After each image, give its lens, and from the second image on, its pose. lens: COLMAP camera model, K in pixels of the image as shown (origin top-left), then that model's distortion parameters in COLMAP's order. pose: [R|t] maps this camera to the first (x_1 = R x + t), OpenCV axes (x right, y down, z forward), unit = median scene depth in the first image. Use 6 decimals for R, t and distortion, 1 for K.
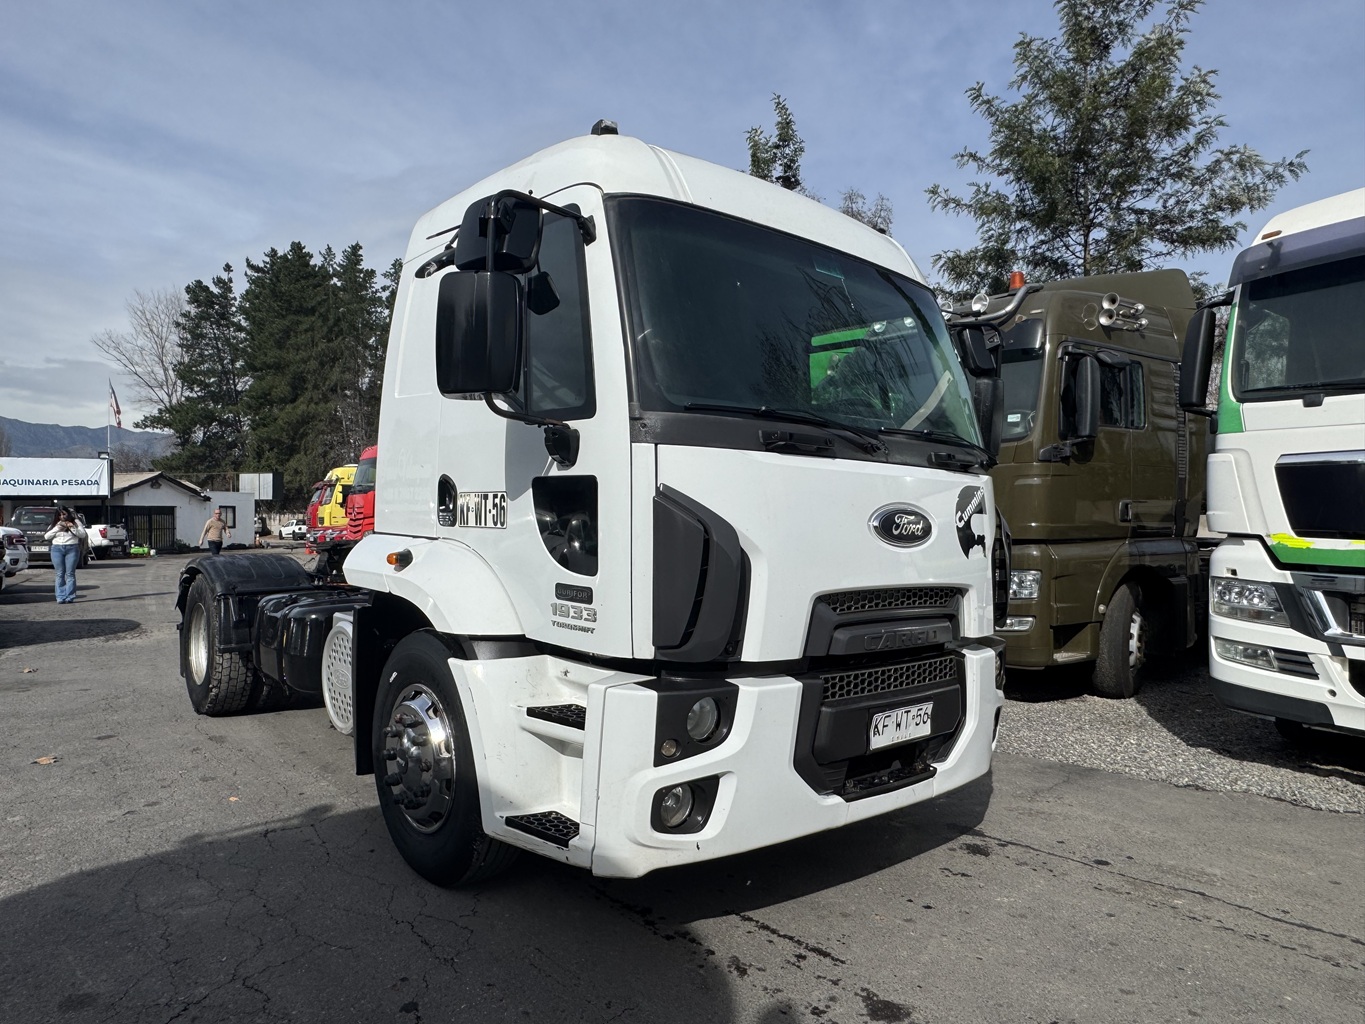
lens RADIAL K [[870.7, 0, 675.9], [0, 870.7, 515.5], [0, 0, 1]] dist [-0.002430, 0.003064]
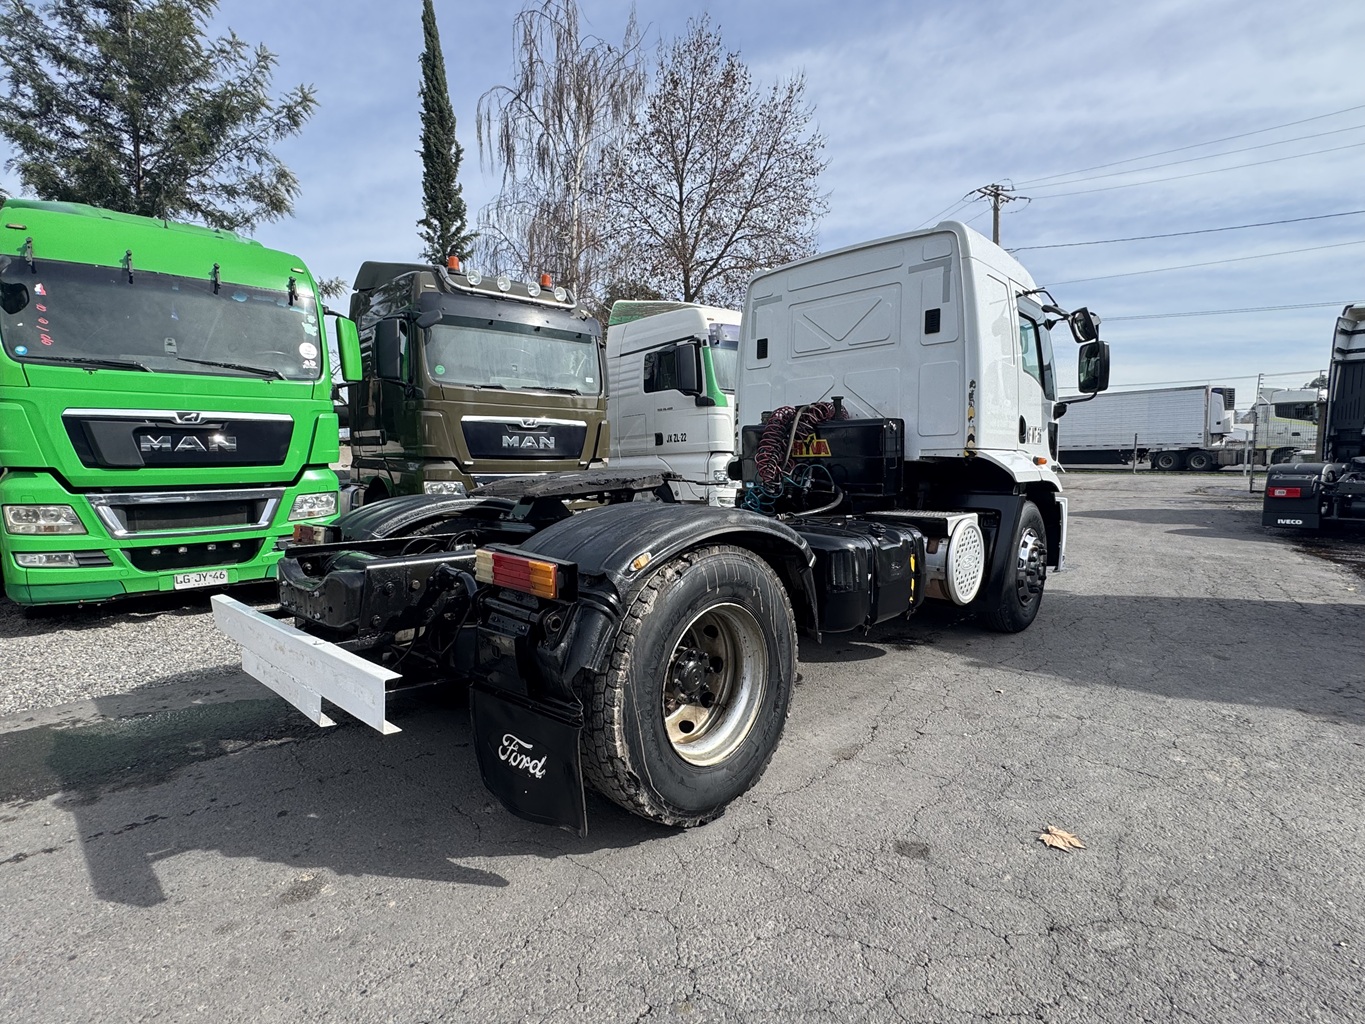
lens RADIAL K [[679.9, 0, 678.1], [0, 679.9, 516.1], [0, 0, 1]] dist [-0.001303, -0.000544]
pose [[-0.101529, -0.096707, 0.990121, -1.712031], [0.005186, 0.995199, 0.097735, 0.022649], [-0.994819, 0.015057, -0.100540, 1.962042]]
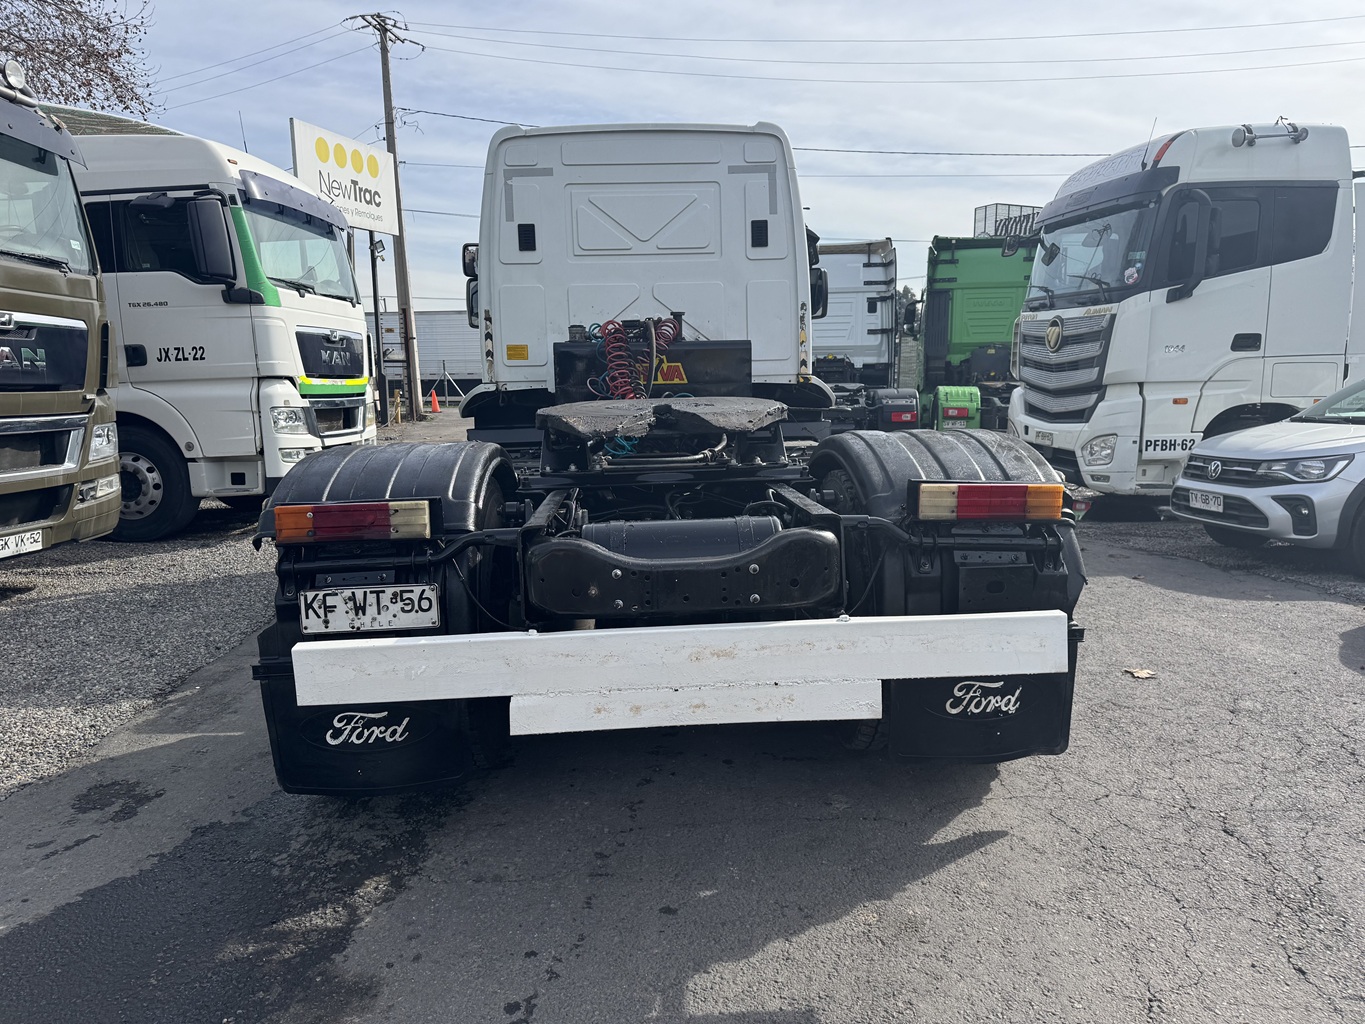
lens RADIAL K [[956.6, 0, 683.7], [0, 956.6, 520.6], [0, 0, 1]] dist [0.072290, -0.099483]
pose [[-0.796358, -0.089826, 0.598118, -1.364014], [0.001914, 0.988531, 0.151008, 0.023845], [-0.604823, 0.121401, -0.787052, 2.872449]]
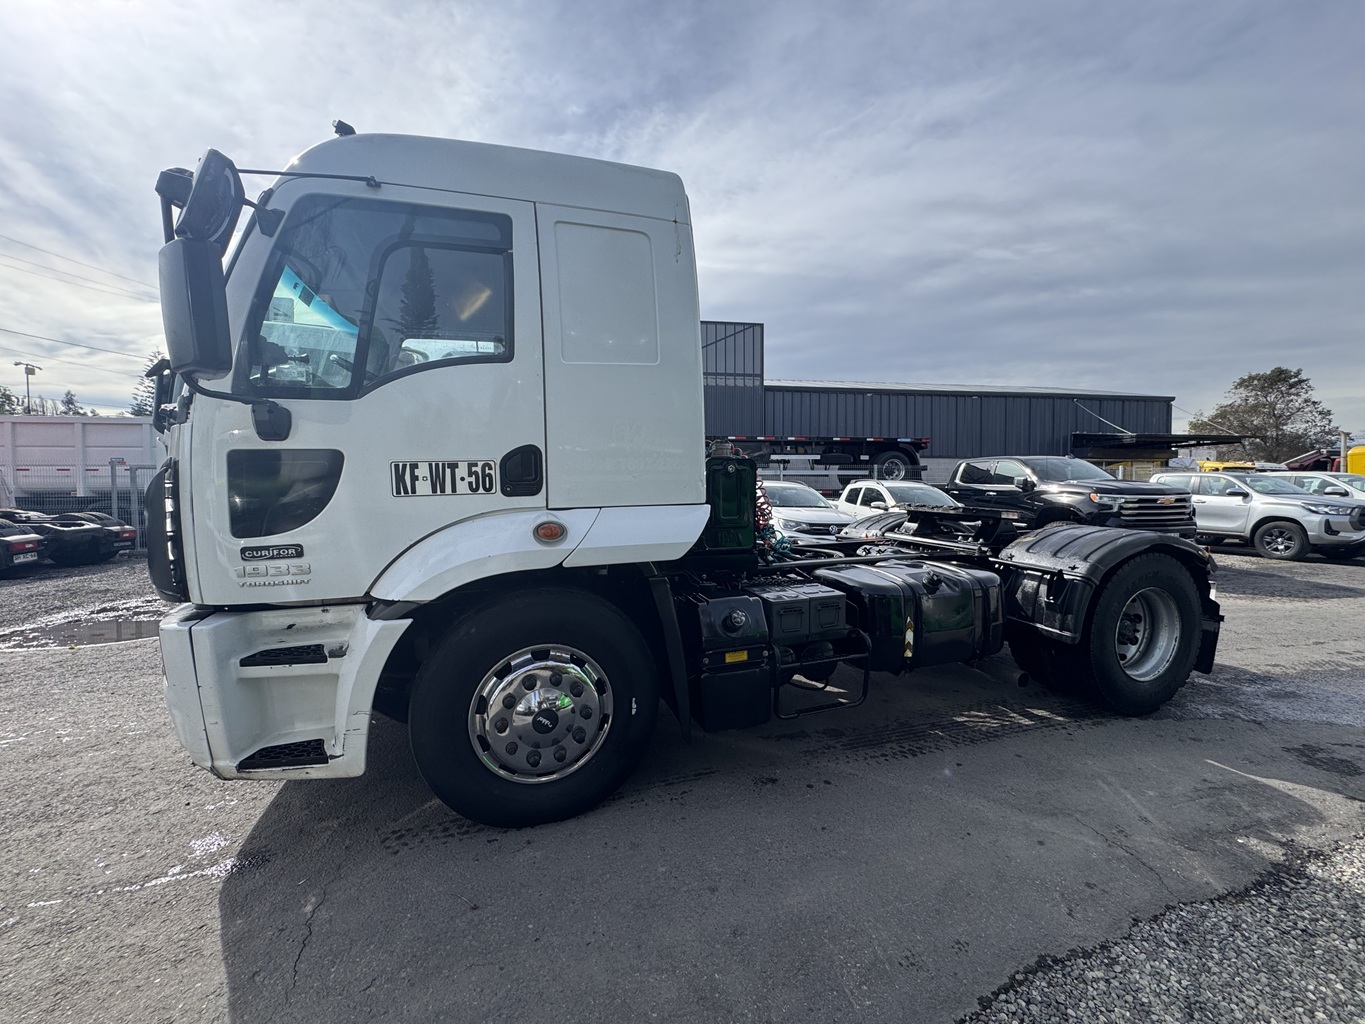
lens RADIAL K [[544.7, 0, 681.2], [0, 544.7, 512.5], [0, 0, 1]] dist [-0.005126, 0.000636]
pose [[-0.375993, 0.034612, -0.925976, 0.758966], [0.003451, 0.999347, 0.035954, 0.025995], [0.926616, 0.010323, -0.375867, 1.886357]]
